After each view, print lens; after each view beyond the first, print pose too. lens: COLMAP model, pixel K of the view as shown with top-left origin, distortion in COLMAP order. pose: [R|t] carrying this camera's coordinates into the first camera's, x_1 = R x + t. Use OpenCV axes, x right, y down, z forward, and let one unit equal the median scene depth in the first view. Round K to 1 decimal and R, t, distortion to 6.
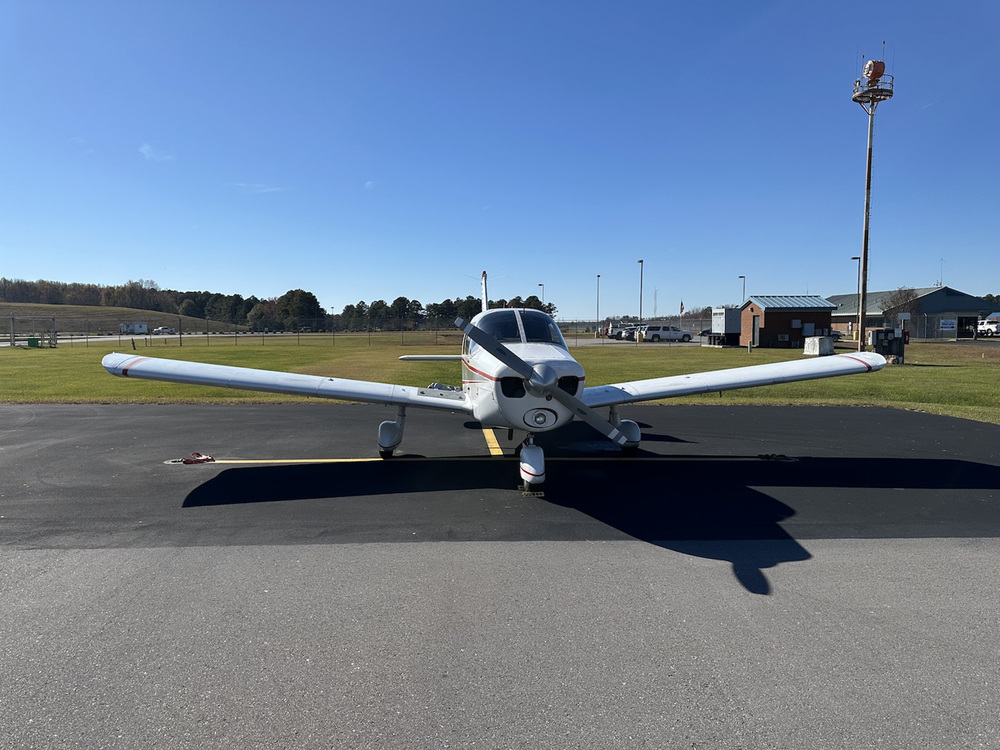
lens RADIAL K [[701.6, 0, 497.8], [0, 701.6, 366.3], [0, 0, 1]] dist [0.051934, -0.029053]
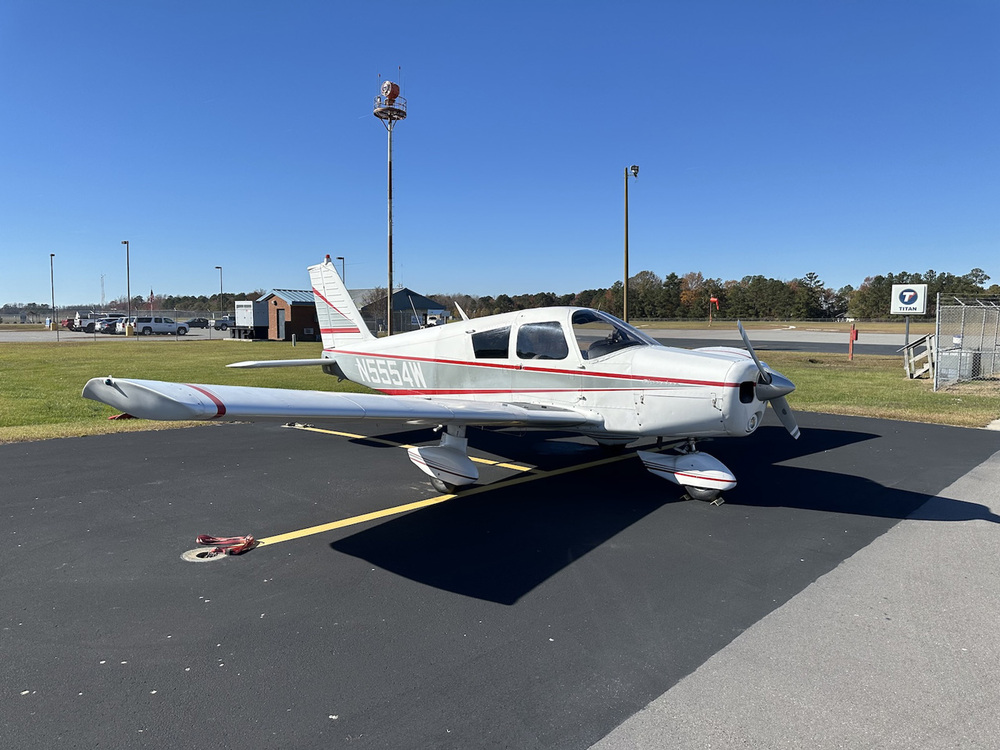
lens RADIAL K [[701.6, 0, 493.1], [0, 701.6, 382.8], [0, 0, 1]] dist [0.051934, -0.029053]
pose [[0.715220, -0.052103, 0.696955, -0.122188], [0.027950, 0.998552, 0.045967, -0.005115], [-0.698341, -0.013396, 0.715640, 0.074472]]
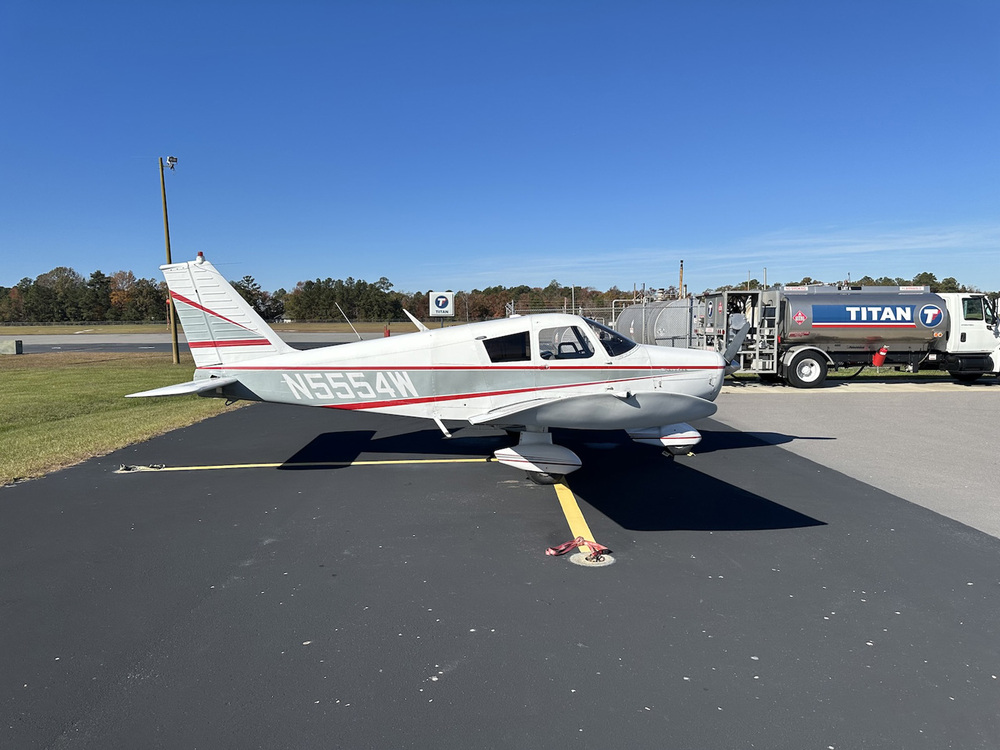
lens RADIAL K [[701.6, 0, 500.0], [0, 701.6, 385.4], [0, 0, 1]] dist [0.051934, -0.029053]
pose [[0.016053, -0.087873, 0.996002, -0.186032], [0.068744, 0.993871, 0.086577, -0.012837], [-0.997505, 0.067080, 0.021995, 0.190545]]
